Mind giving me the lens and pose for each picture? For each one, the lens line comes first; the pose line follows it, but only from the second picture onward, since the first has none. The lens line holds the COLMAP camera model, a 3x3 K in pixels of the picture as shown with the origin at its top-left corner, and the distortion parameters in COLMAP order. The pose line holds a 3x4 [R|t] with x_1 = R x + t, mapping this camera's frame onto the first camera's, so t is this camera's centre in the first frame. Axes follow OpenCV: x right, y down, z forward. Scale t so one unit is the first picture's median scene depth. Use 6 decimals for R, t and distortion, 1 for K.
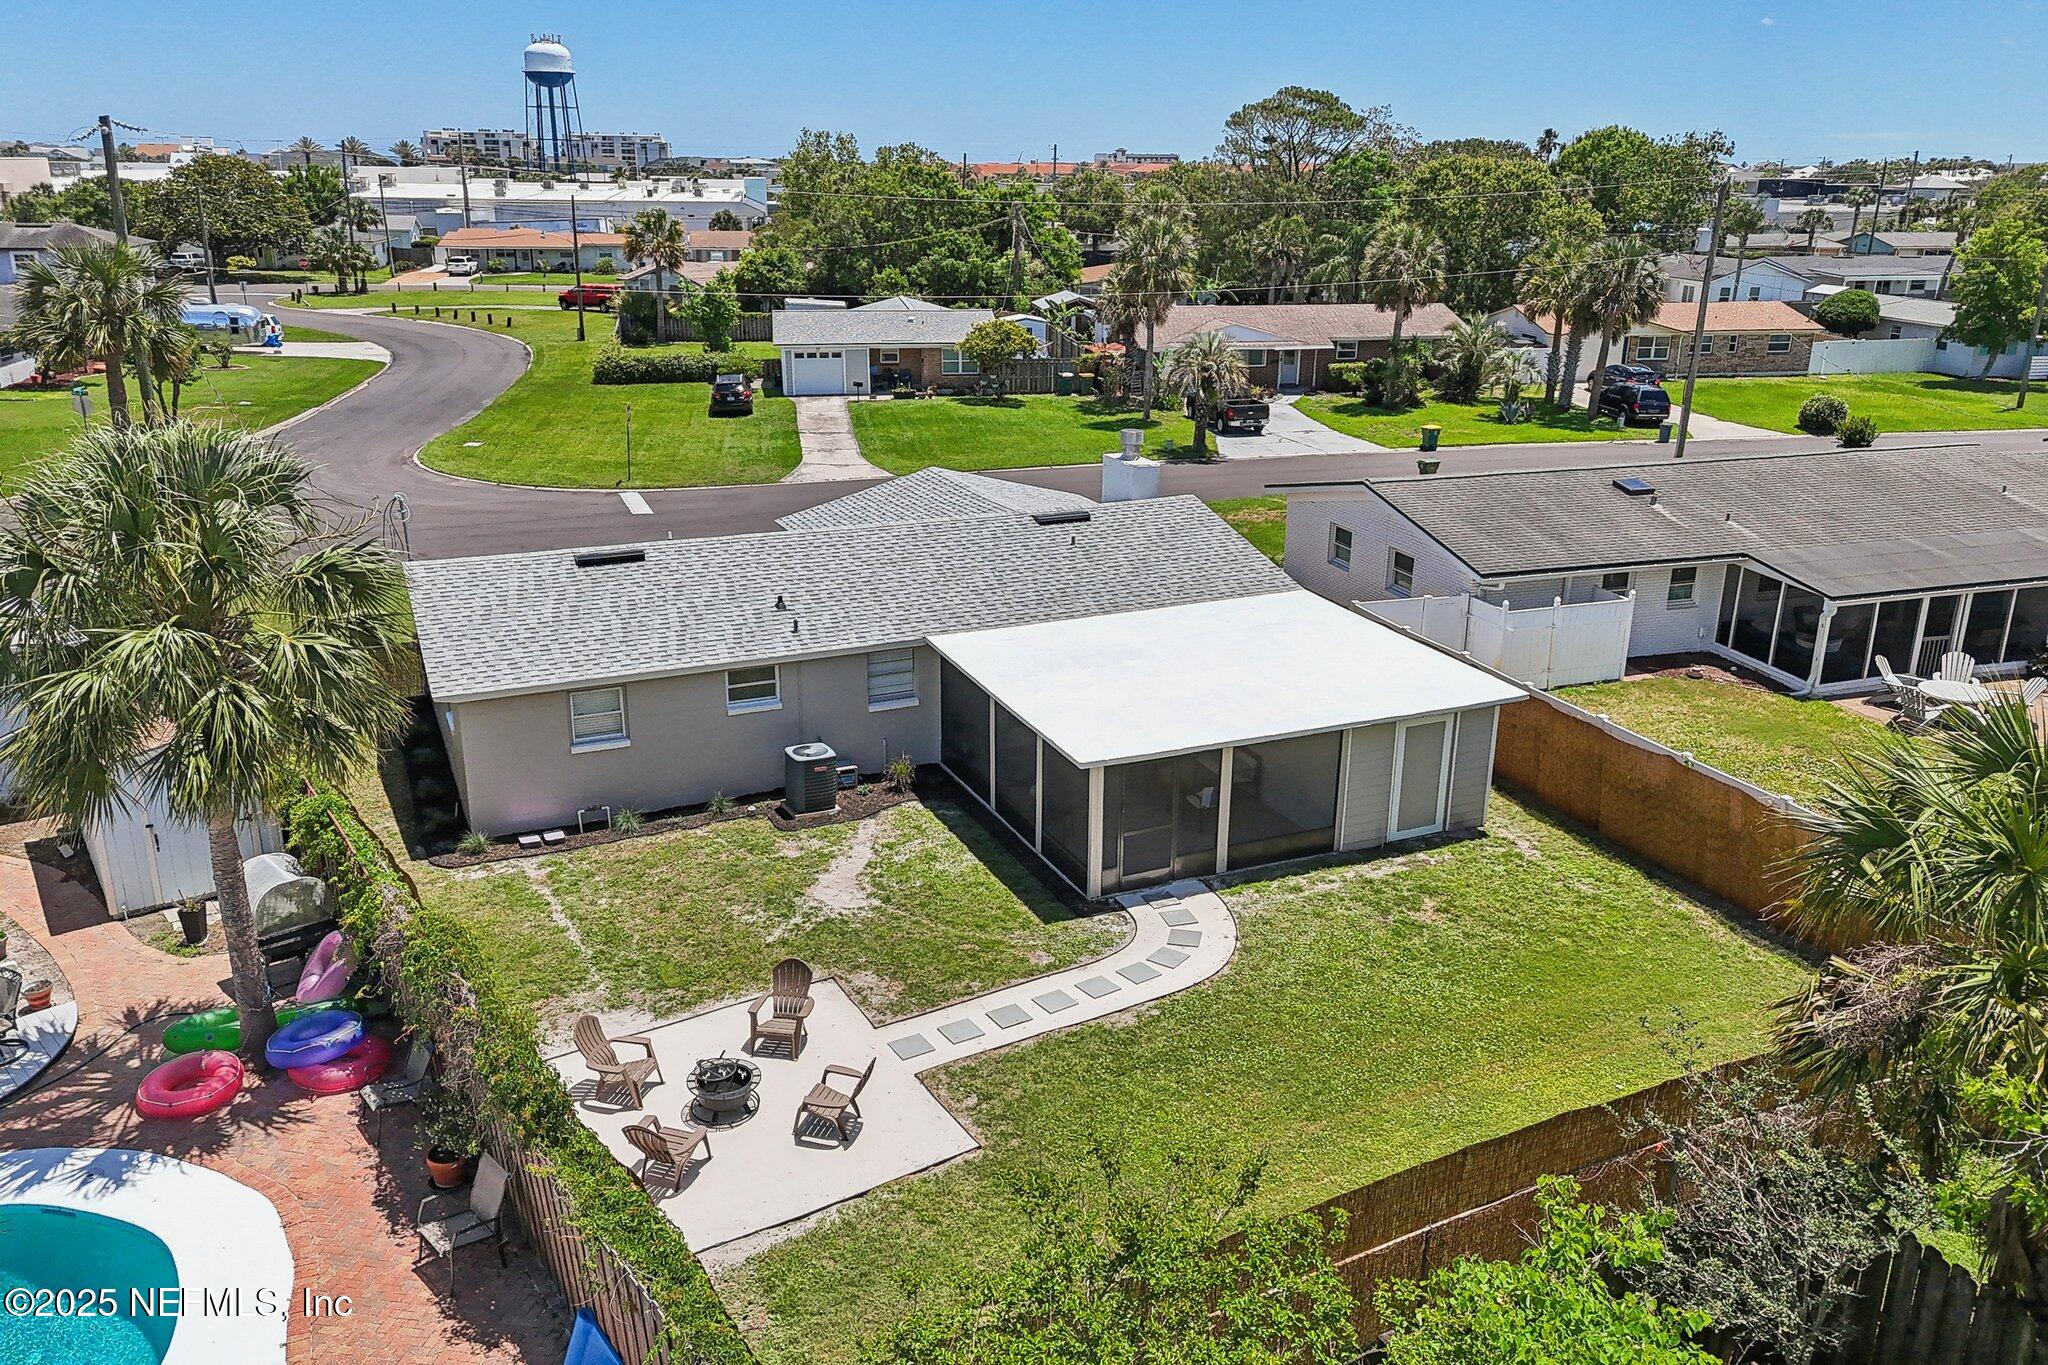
lens RADIAL K [[1505.5, 0, 1035.2], [0, 1505.5, 674.3], [0, 0, 1]] dist [0.074357, -0.087002]
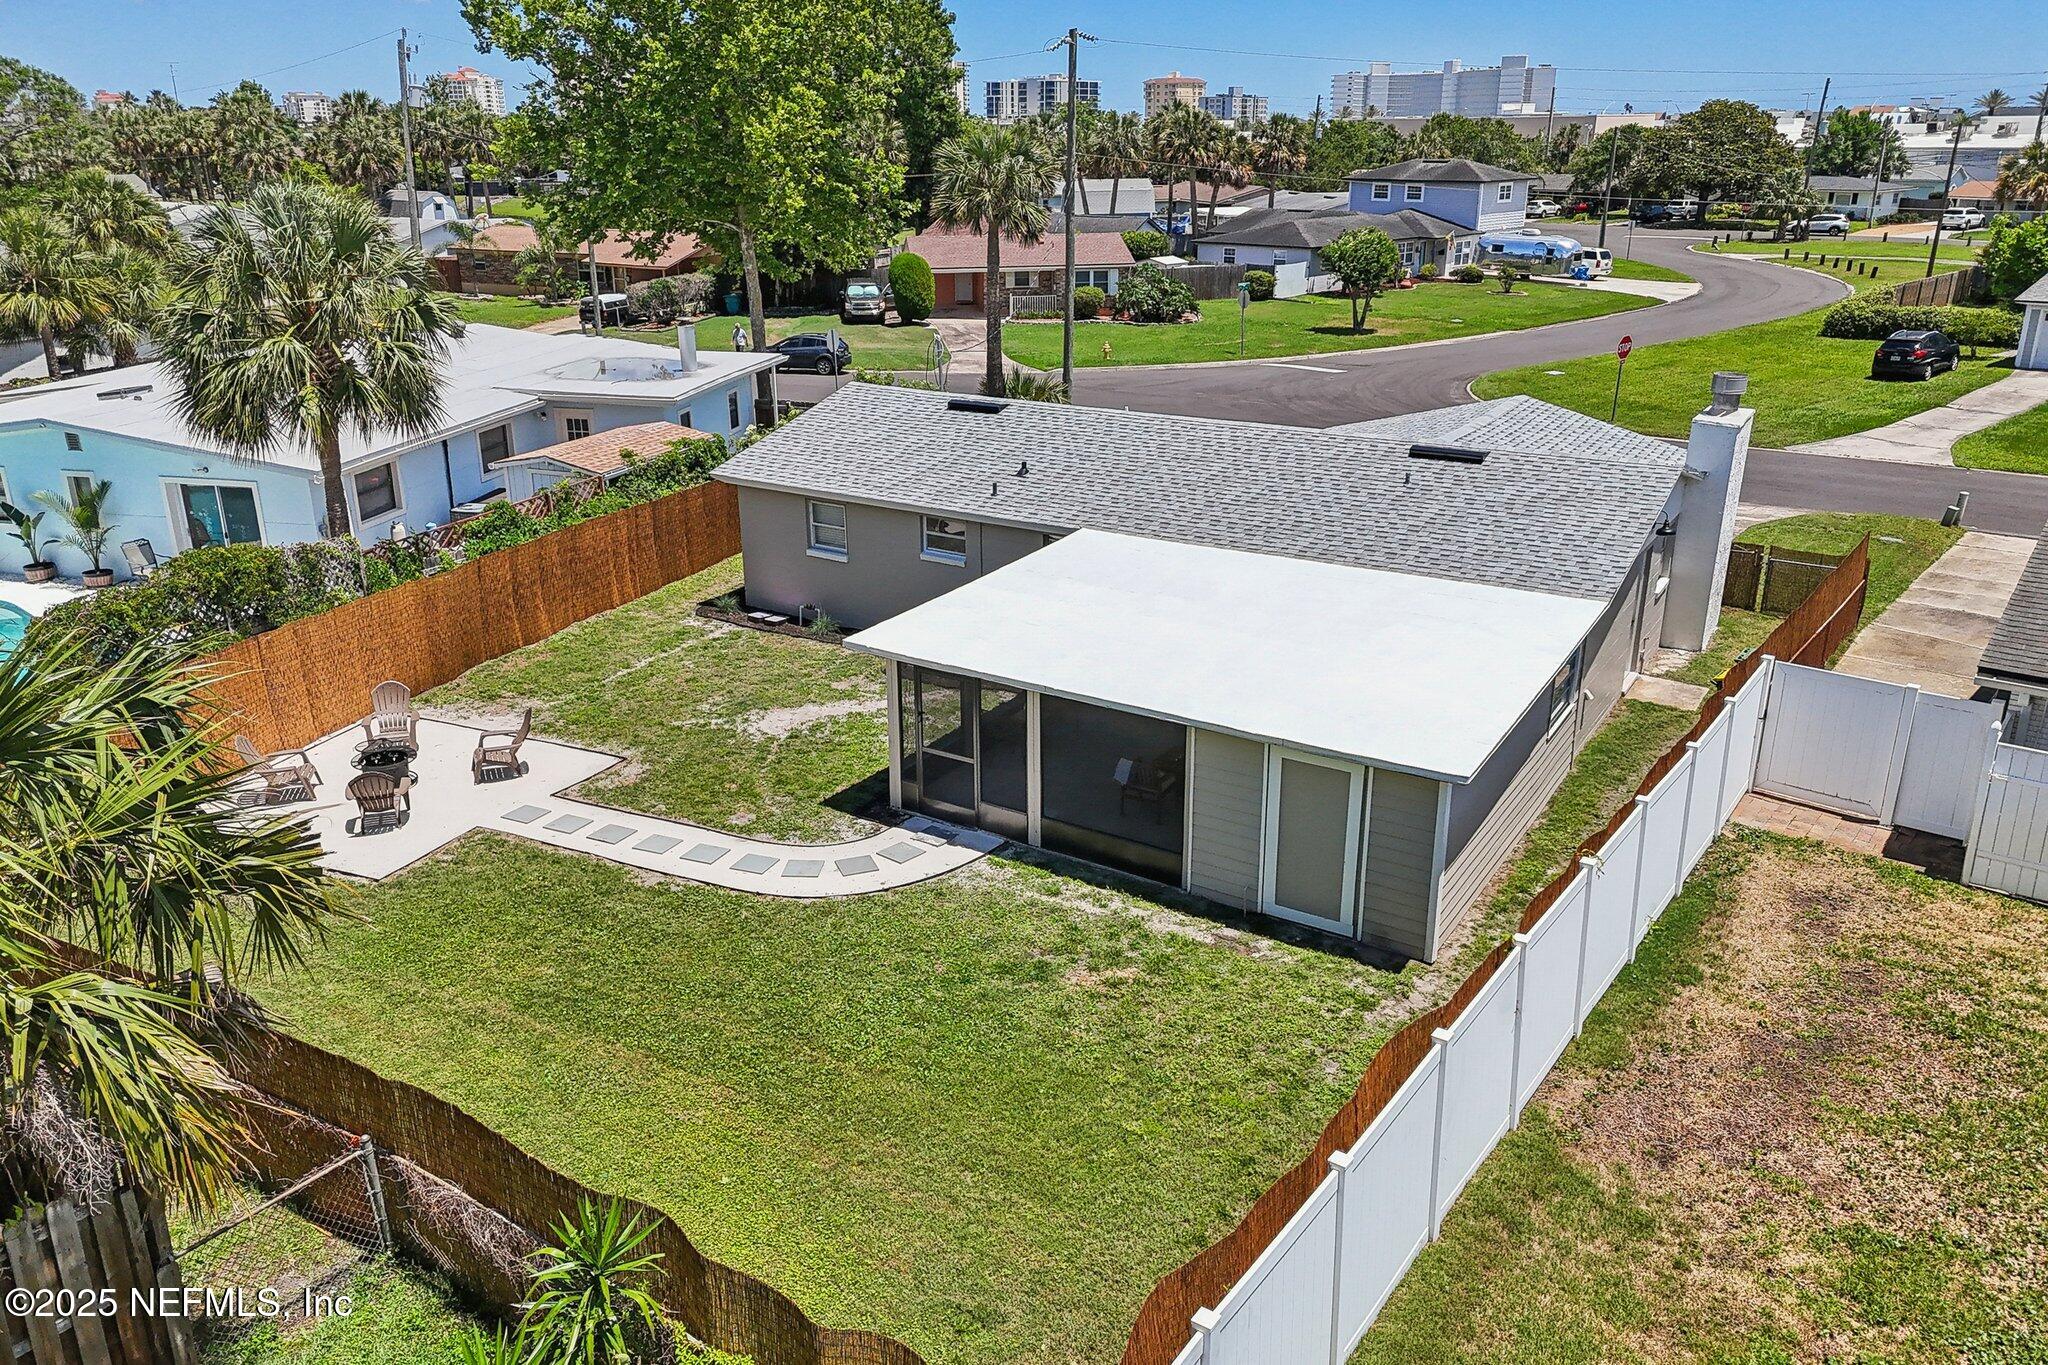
lens RADIAL K [[1505.5, 0, 1035.2], [0, 1505.5, 674.3], [0, 0, 1]] dist [0.074357, -0.087002]
pose [[0.551536, 0.270617, -0.789034, 0.709878], [-0.254462, 0.955409, 0.149810, -0.075446], [0.794391, 0.118153, 0.595805, 0.484870]]
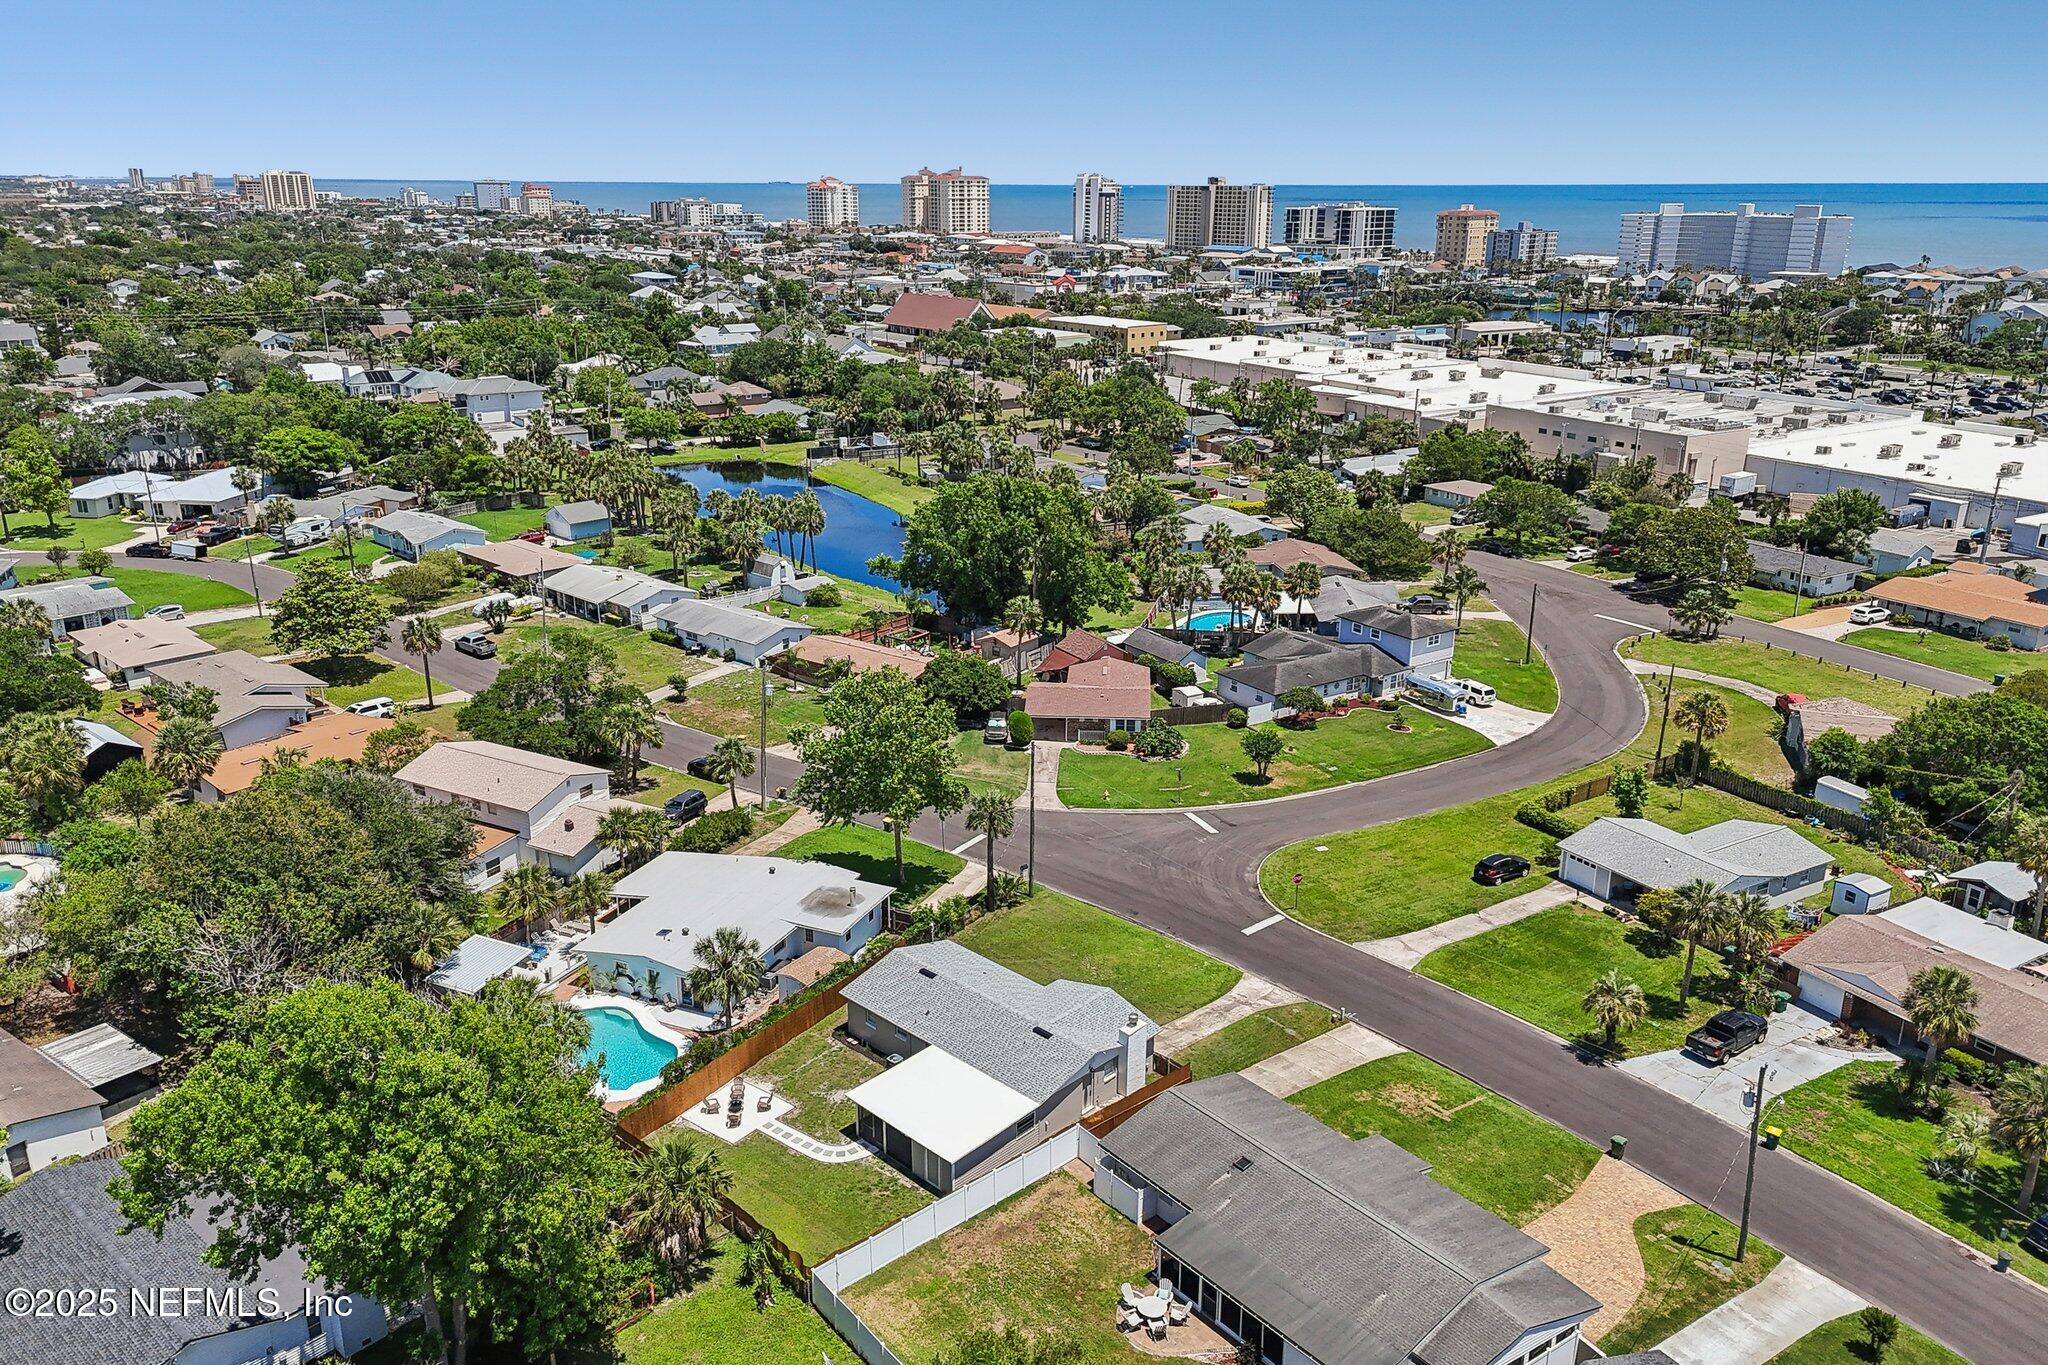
lens RADIAL K [[1505.5, 0, 1035.2], [0, 1505.5, 674.3], [0, 0, 1]] dist [0.074357, -0.087002]
pose [[0.367529, 0.276662, -0.887908, 2.766532], [-0.289742, 0.941274, 0.173358, -1.452713], [0.883726, 0.193551, 0.426106, -0.305418]]
